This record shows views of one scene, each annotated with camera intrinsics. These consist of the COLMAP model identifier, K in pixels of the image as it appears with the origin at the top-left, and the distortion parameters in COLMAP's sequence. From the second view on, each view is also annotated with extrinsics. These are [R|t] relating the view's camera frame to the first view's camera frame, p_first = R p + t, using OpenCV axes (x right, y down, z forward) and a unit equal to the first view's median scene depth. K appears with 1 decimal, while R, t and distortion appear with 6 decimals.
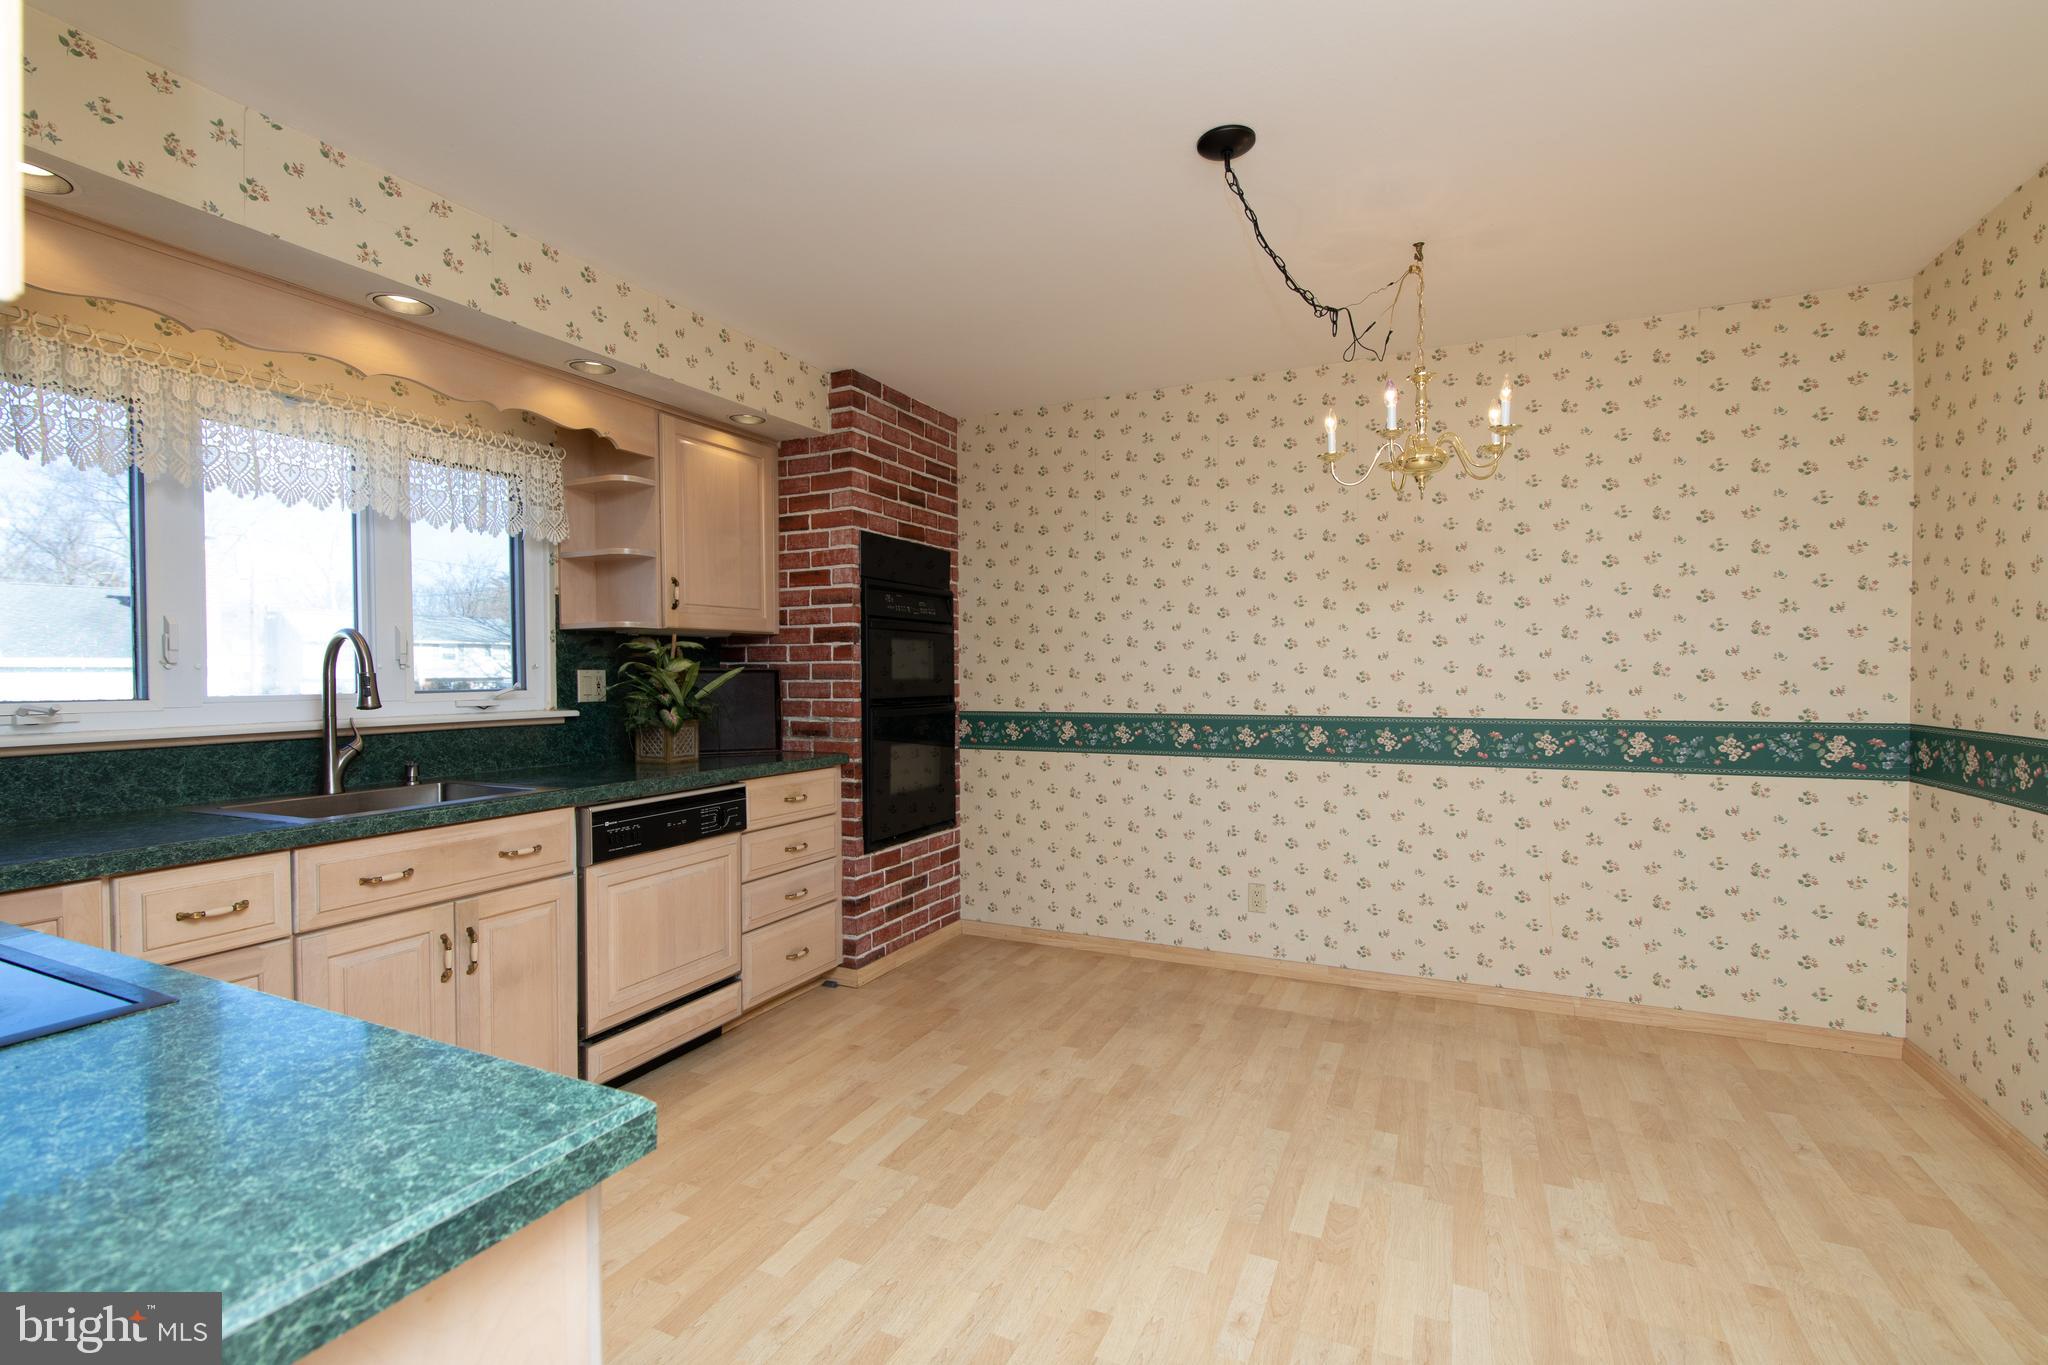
lens RADIAL K [[918.0, 0, 1020.4], [0, 918.0, 683.6], [0, 0, 1]] dist [-0.001508, 0.000266]
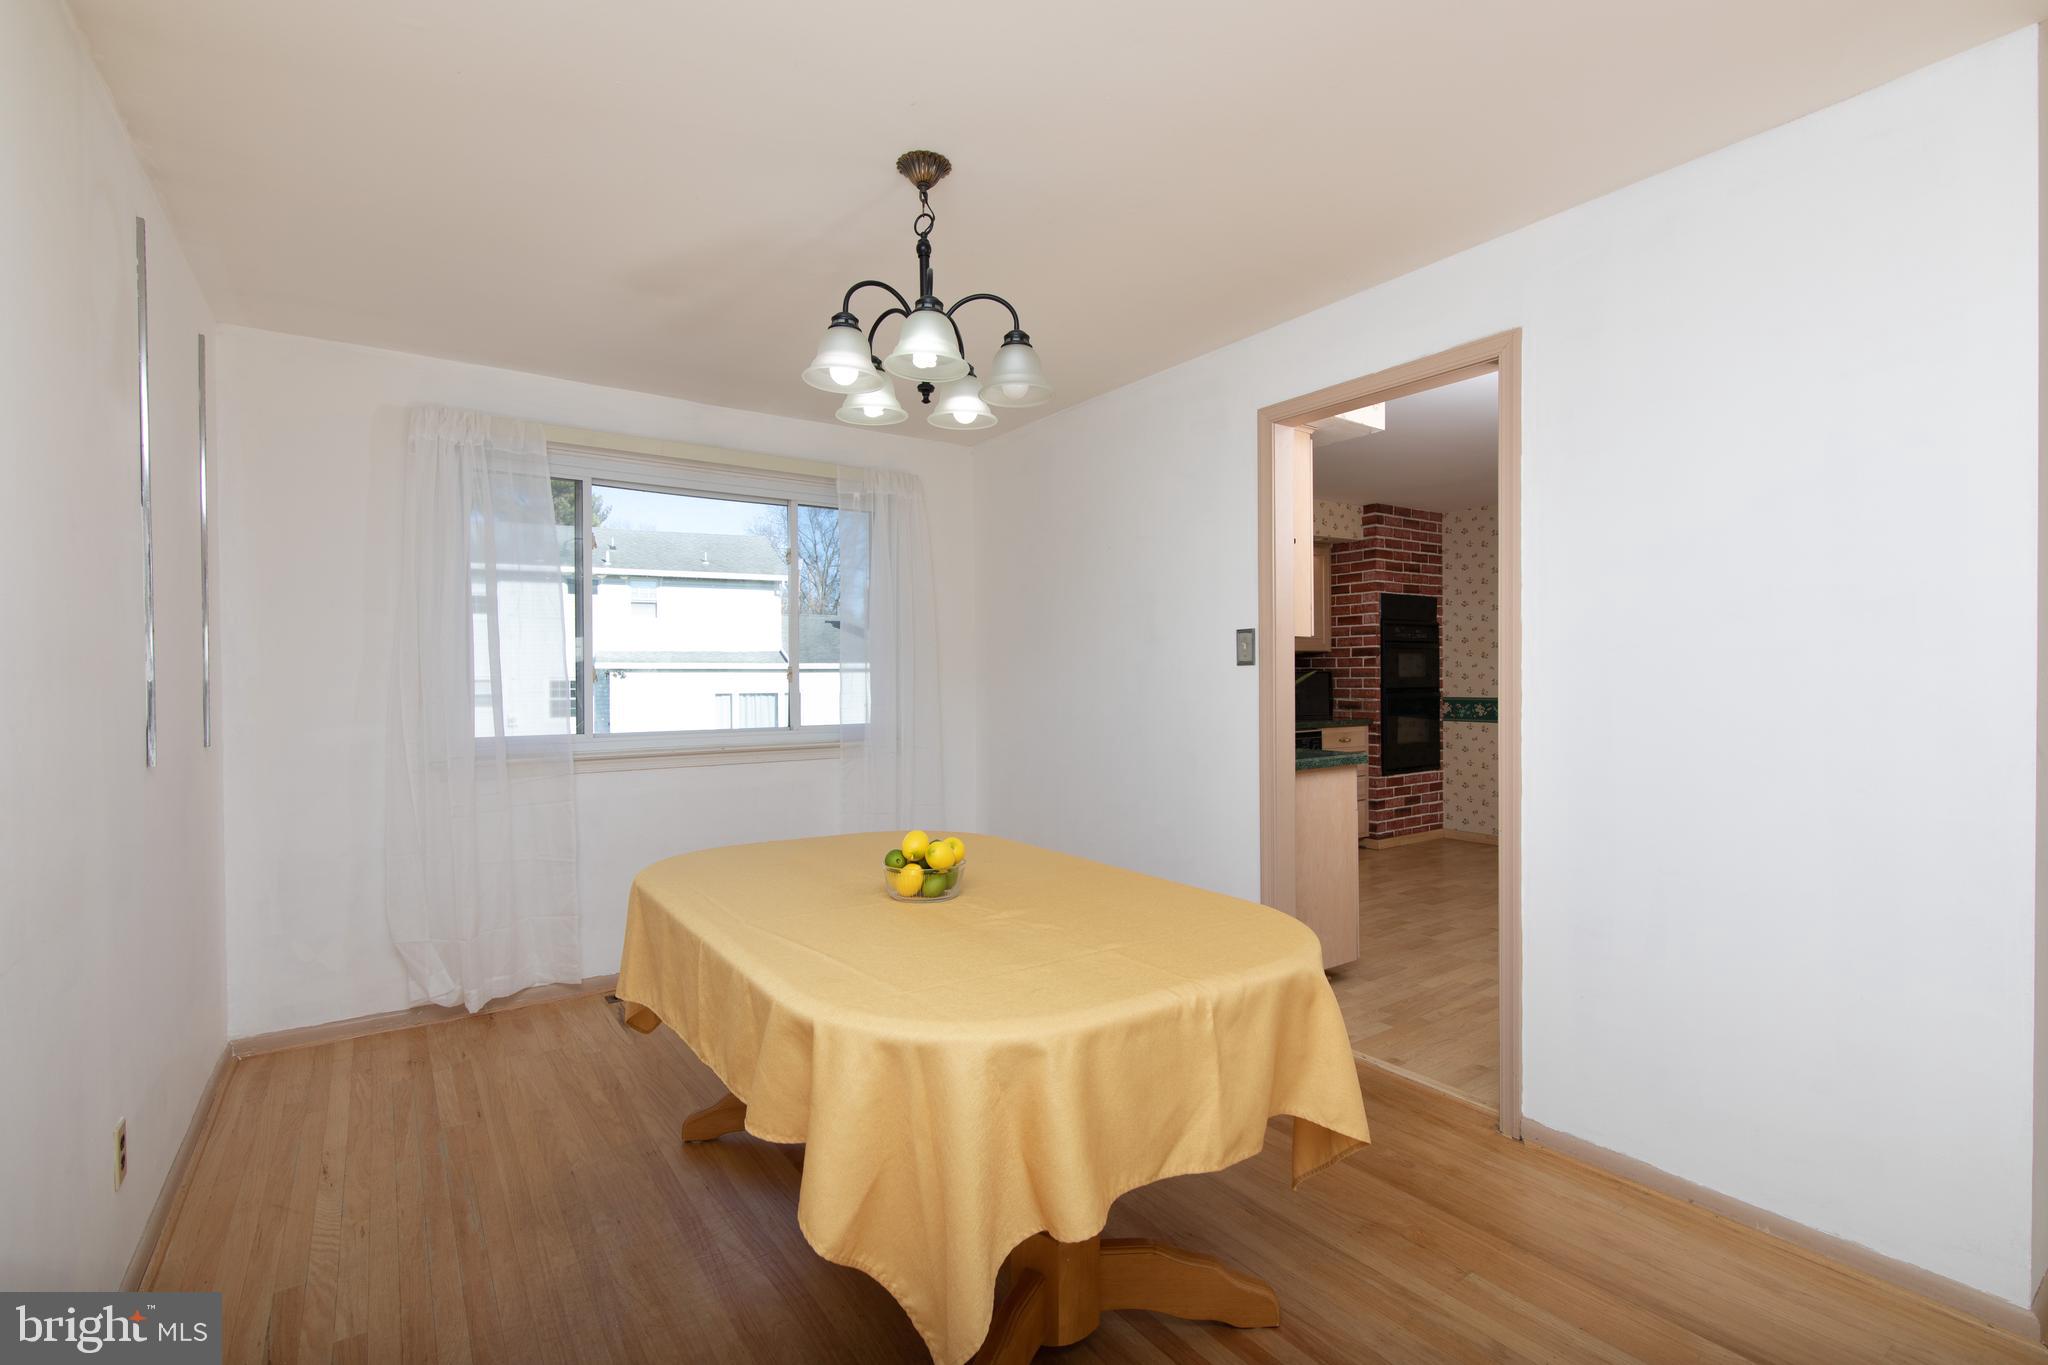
lens RADIAL K [[918.0, 0, 1021.4], [0, 918.0, 684.4], [0, 0, 1]] dist [-0.001508, 0.000266]
pose [[0.871471, 0.004277, -0.490428, 0.088699], [-0.002809, 0.999989, 0.003730, 0.004794], [0.490439, -0.001873, 0.871473, -0.860234]]
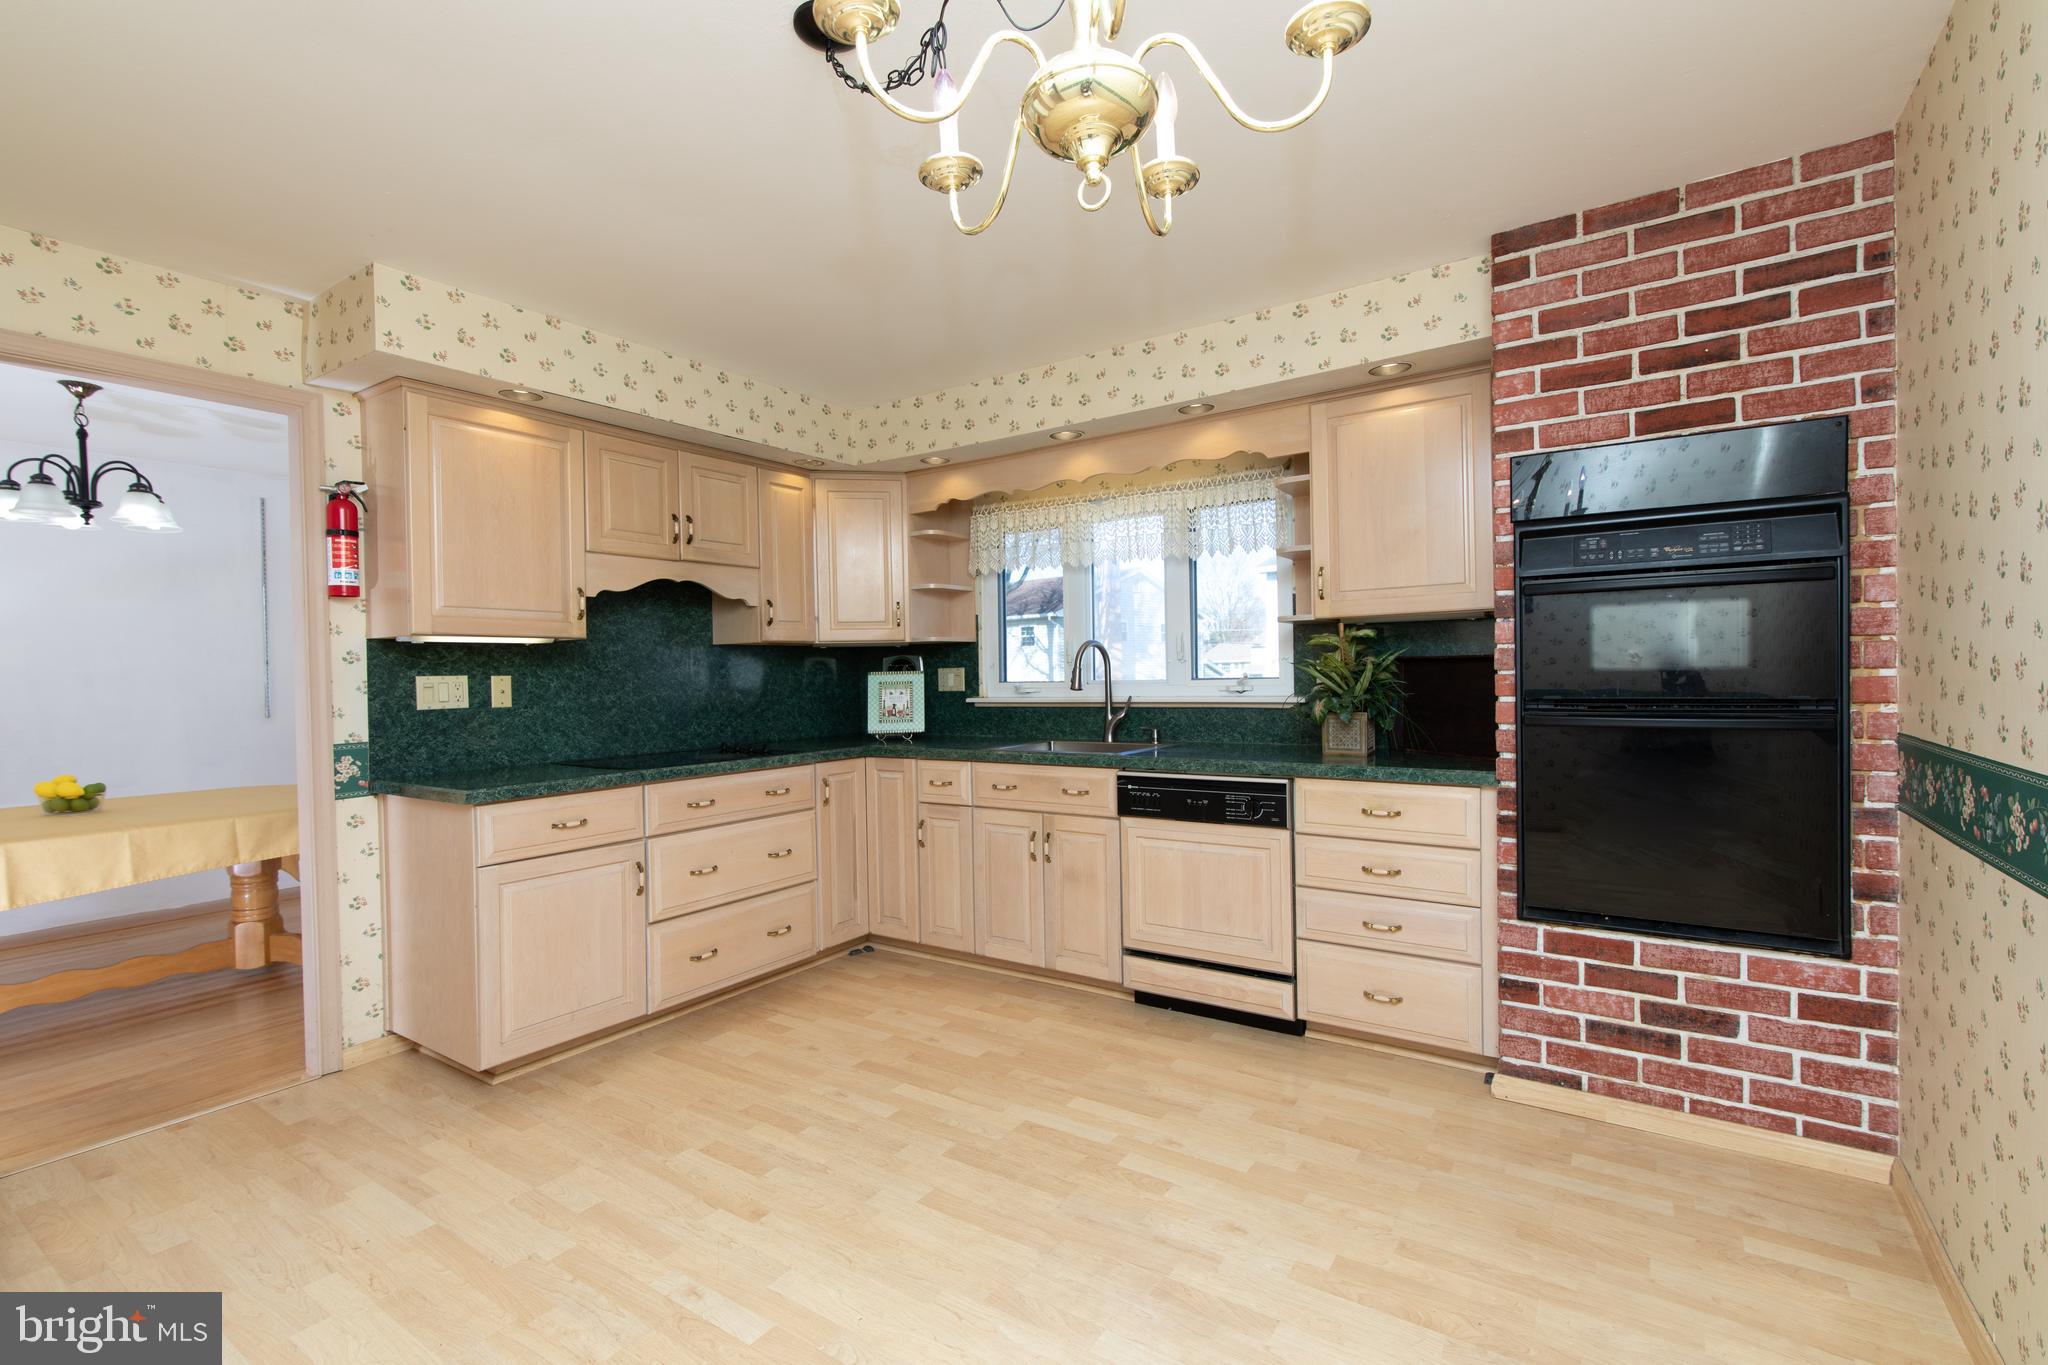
lens RADIAL K [[918.0, 0, 1019.2], [0, 918.0, 683.5], [0, 0, 1]] dist [-0.001508, 0.000266]
pose [[-0.151895, 0.020478, -0.988184, 0.562939], [0.007654, 0.999780, 0.019542, -0.010330], [0.988367, -0.004595, -0.152018, 0.714389]]
